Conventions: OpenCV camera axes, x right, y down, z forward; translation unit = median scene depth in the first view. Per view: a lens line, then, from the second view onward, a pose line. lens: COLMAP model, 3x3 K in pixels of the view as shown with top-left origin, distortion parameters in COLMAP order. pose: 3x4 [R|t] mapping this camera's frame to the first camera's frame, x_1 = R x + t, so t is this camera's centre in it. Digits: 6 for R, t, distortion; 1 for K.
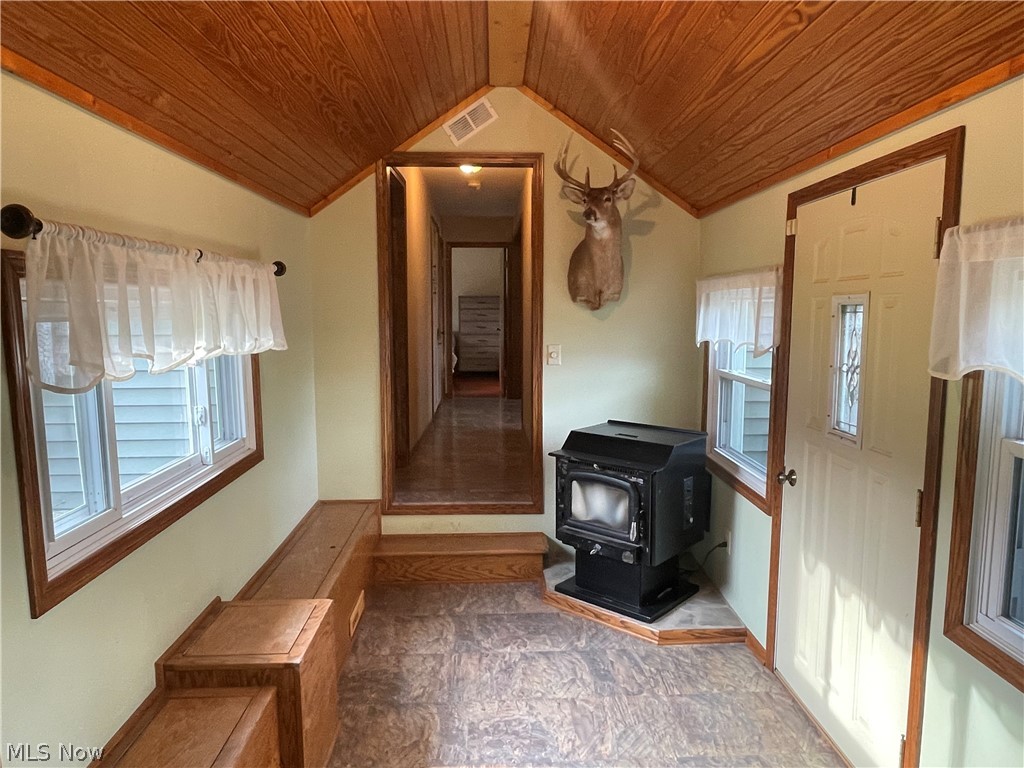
lens RADIAL K [[675.3, 0, 513.1], [0, 675.3, 387.7], [0, 0, 1]] dist [0.000564, 0.000216]
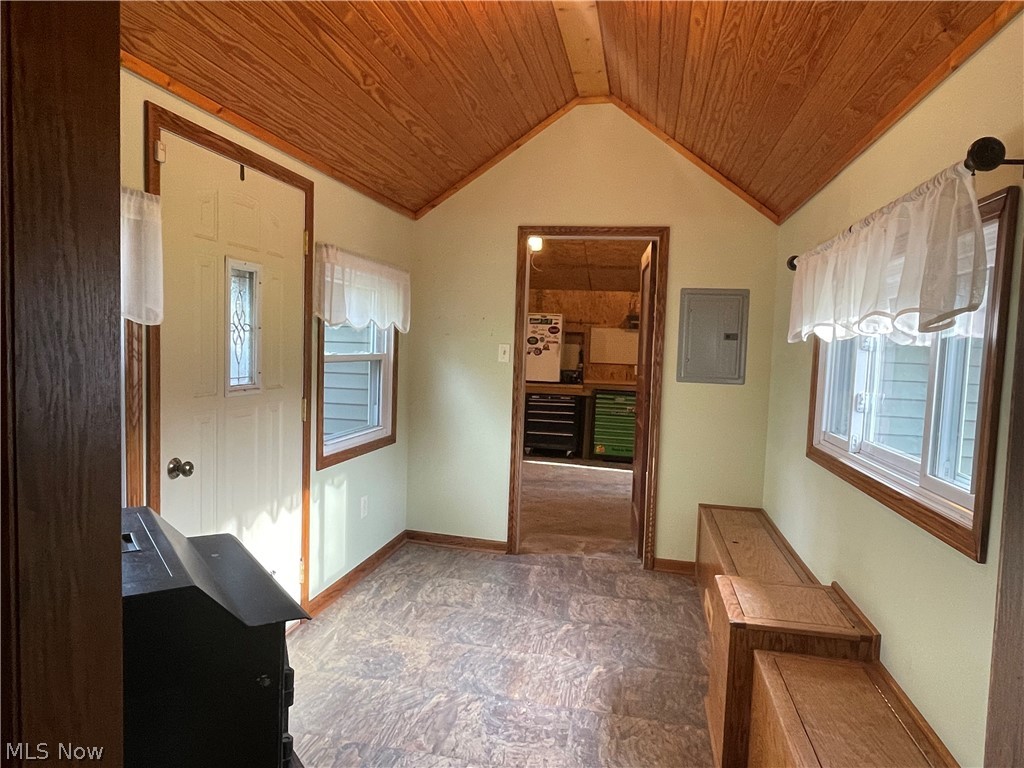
lens RADIAL K [[675.3, 0, 511.2], [0, 675.3, 387.1], [0, 0, 1]] dist [0.000564, 0.000216]
pose [[-0.973340, -0.046352, 0.224633, -0.180929], [-0.006186, 0.984317, 0.176301, -0.123658], [-0.229282, 0.170212, -0.958362, 1.868691]]
